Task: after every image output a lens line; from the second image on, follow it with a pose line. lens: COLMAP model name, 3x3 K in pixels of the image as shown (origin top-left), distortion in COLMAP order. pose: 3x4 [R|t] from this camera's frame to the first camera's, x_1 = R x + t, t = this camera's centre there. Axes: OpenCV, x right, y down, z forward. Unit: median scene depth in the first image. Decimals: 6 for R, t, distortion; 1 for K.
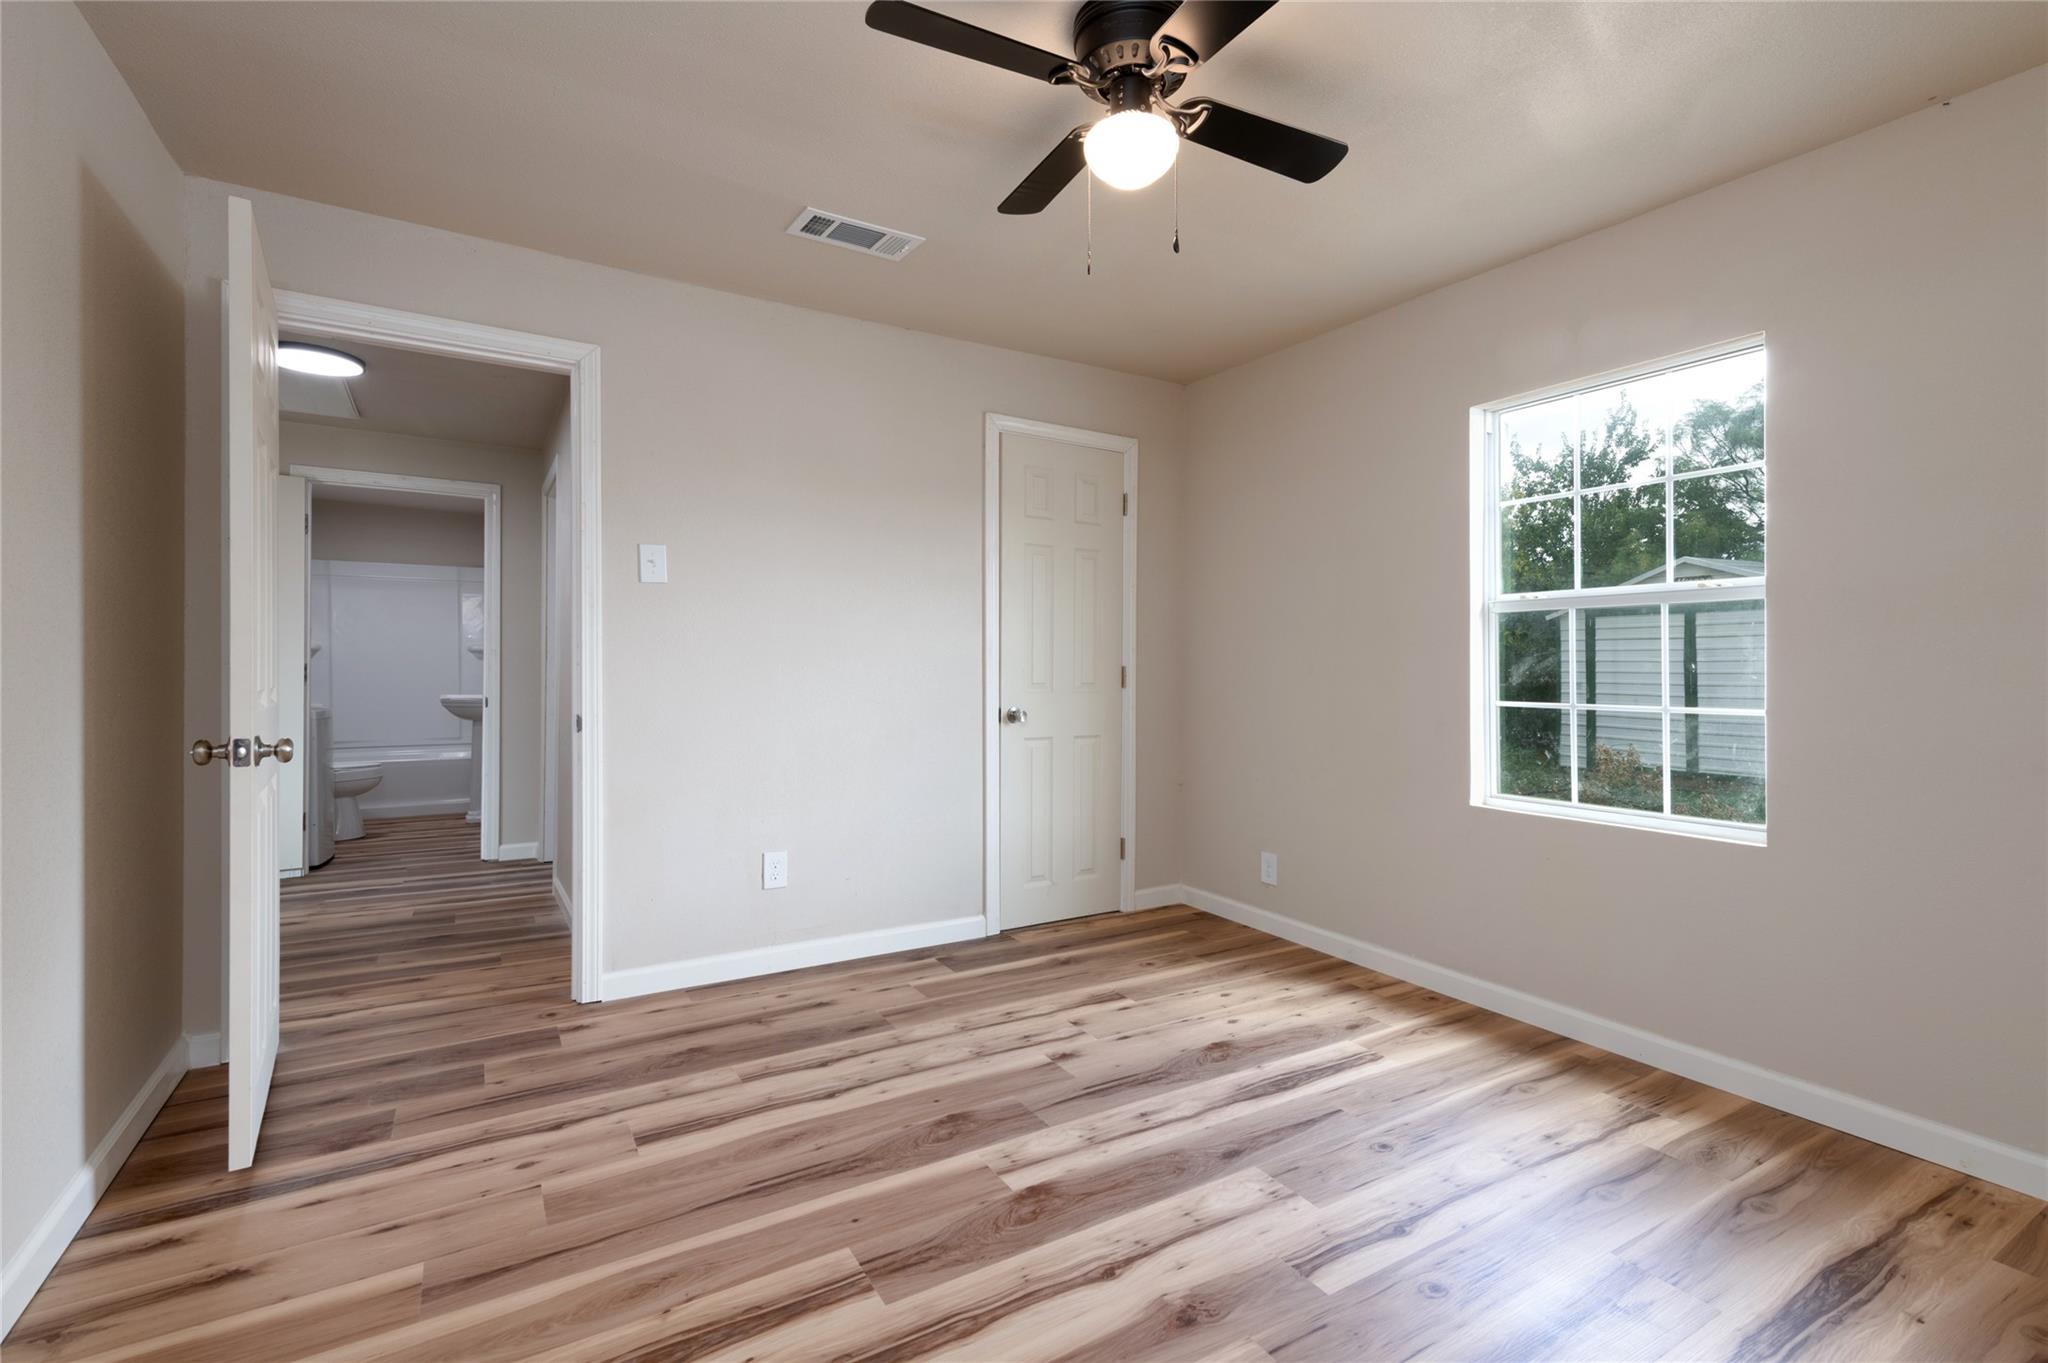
lens RADIAL K [[933.1, 0, 1036.0], [0, 933.1, 673.4], [0, 0, 1]] dist [0.001825, 0.000618]
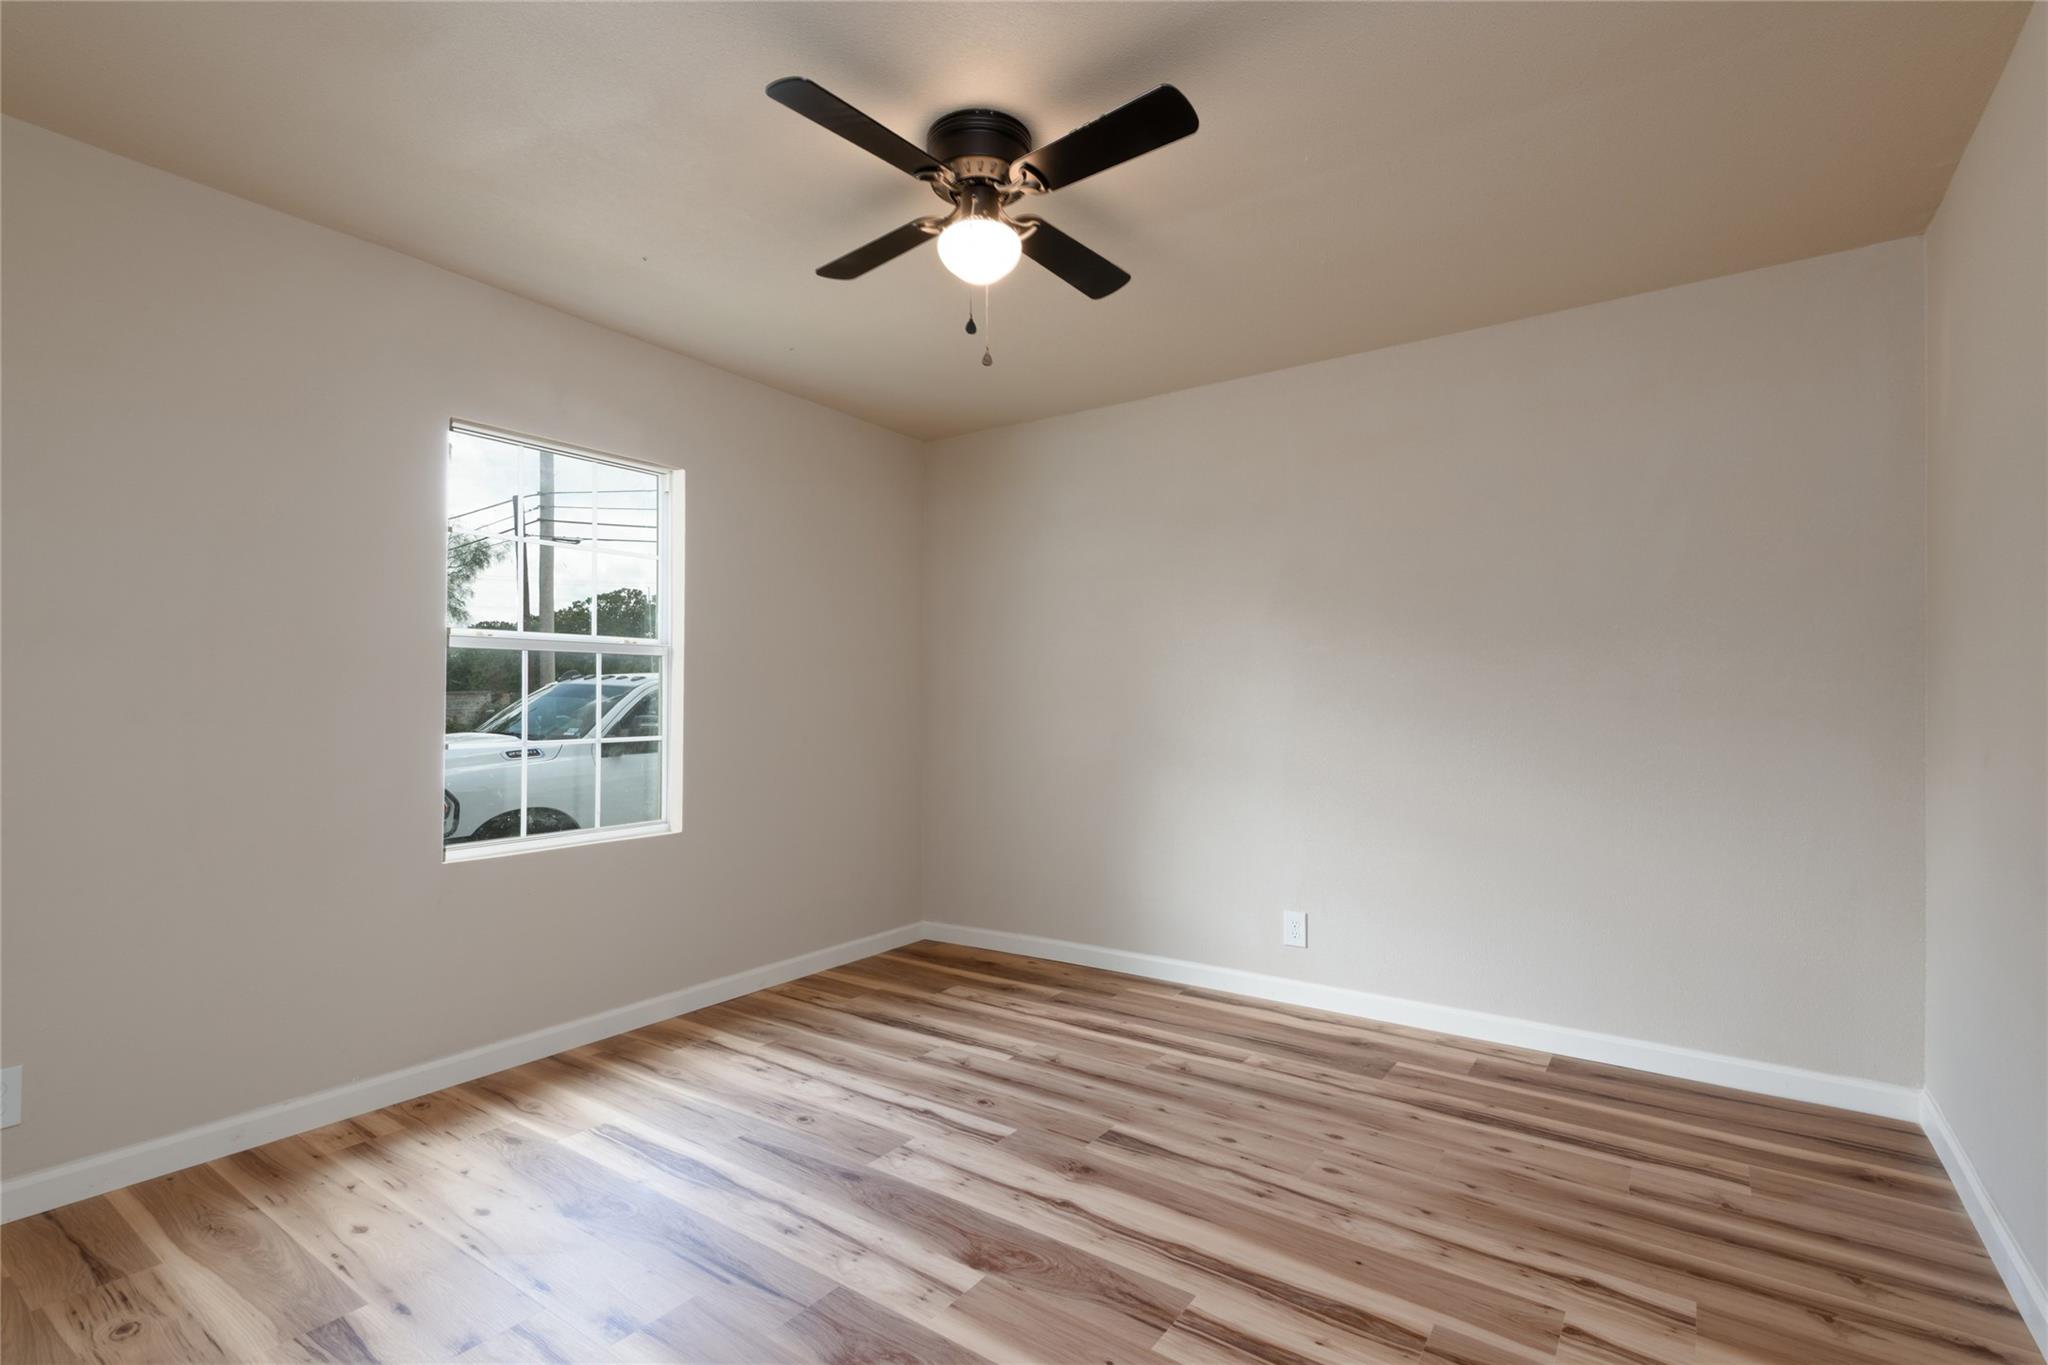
lens RADIAL K [[933.1, 0, 1039.1], [0, 933.1, 678.7], [0, 0, 1]] dist [0.001825, 0.000618]
pose [[-0.401725, 0.015405, 0.915631, -0.702552], [0.008808, 0.999877, -0.012958, -0.021142], [-0.915718, 0.002859, -0.401811, 1.026215]]
